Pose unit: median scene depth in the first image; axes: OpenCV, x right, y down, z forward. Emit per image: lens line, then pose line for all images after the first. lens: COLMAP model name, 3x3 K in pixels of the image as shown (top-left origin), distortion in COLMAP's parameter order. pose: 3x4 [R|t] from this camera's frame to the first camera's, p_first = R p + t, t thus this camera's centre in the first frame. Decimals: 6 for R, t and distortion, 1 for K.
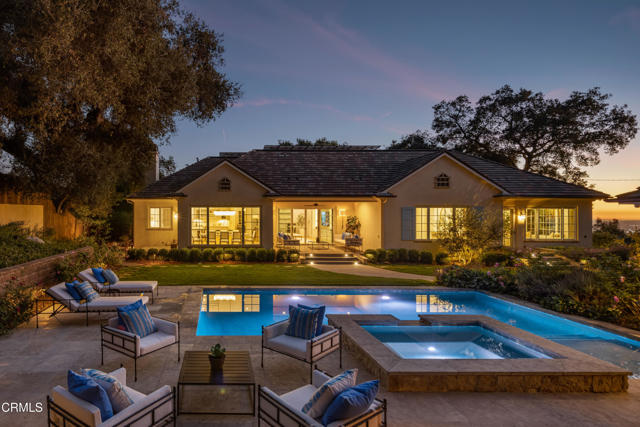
lens RADIAL K [[458.4, 0, 320.3], [0, 458.4, 203.6], [0, 0, 1]] dist [0.002386, -0.051188]
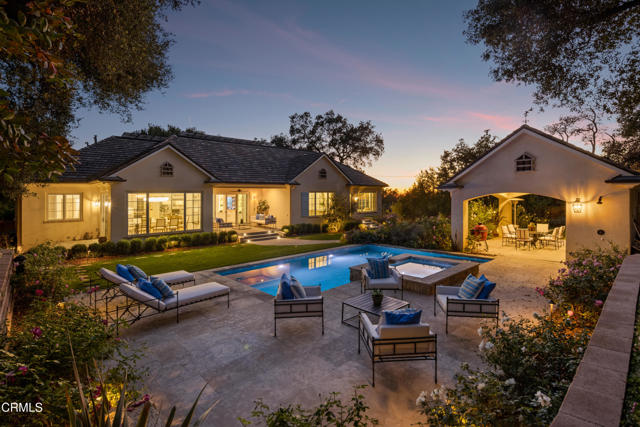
lens RADIAL K [[458.4, 0, 320.3], [0, 458.4, 203.6], [0, 0, 1]] dist [0.002386, -0.051188]
pose [[0.551420, -0.021843, 0.833942, -0.851057], [0.001129, 0.999676, 0.025437, 0.006096], [-0.834227, -0.013085, 0.551266, 0.205649]]
